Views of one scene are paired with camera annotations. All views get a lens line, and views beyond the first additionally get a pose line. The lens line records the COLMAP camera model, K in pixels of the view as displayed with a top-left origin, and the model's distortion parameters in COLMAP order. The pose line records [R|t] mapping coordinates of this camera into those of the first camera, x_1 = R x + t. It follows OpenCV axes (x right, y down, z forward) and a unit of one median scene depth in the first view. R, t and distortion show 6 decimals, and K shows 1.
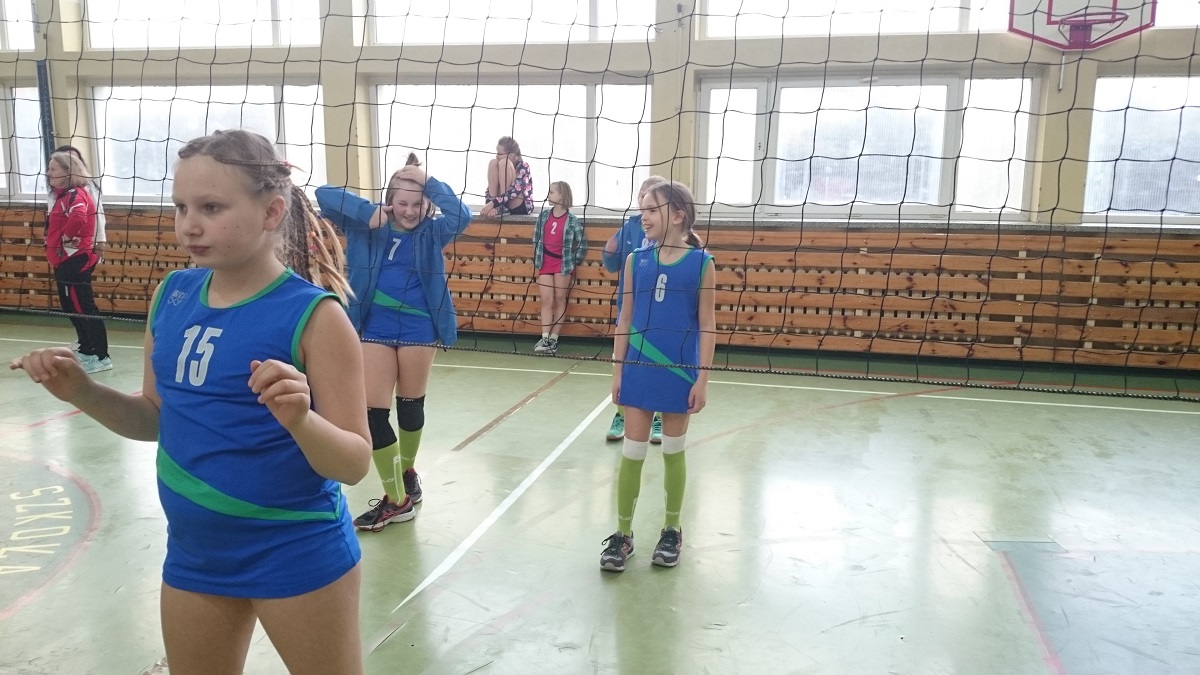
lens RADIAL K [[905.0, 0, 600.0], [0, 905.0, 337.5], [0, 0, 1]] dist [0.082034, -0.149822]
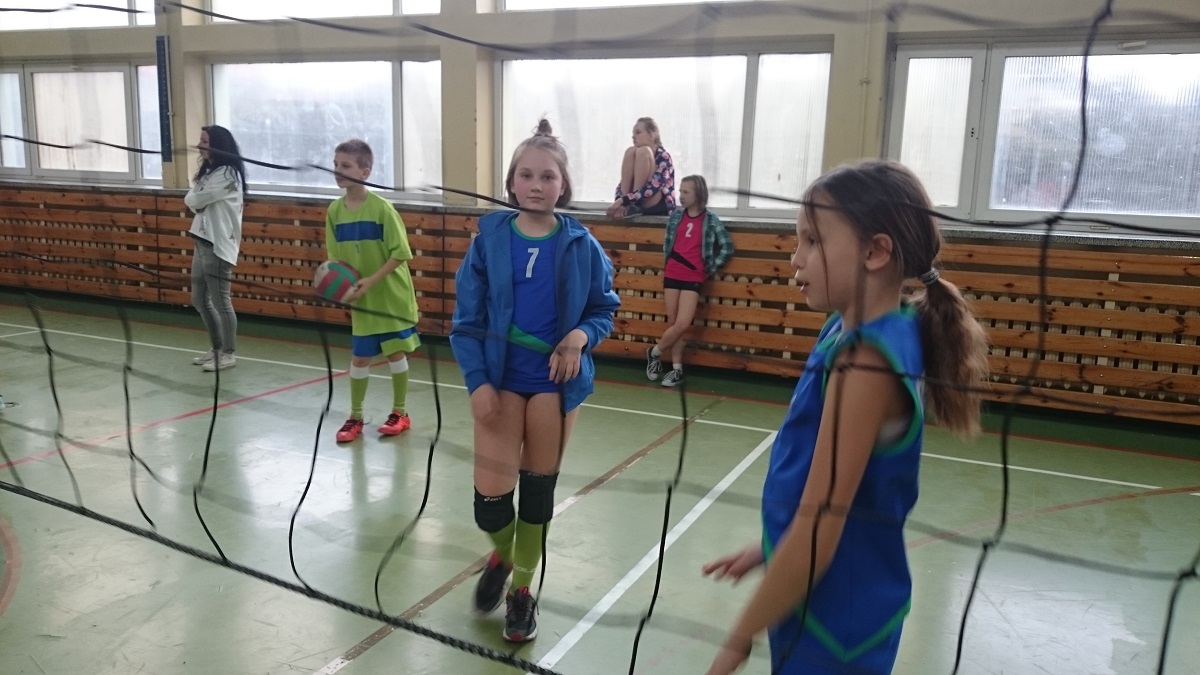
lens RADIAL K [[942.3, 0, 600.0], [0, 942.3, 337.5], [0, 0, 1]] dist [0.121194, -0.284095]
pose [[0.981466, 0.052539, -0.184295, 0.027095], [-0.054981, 0.998454, -0.008165, -0.016715], [0.183581, 0.018146, 0.982837, 0.162933]]
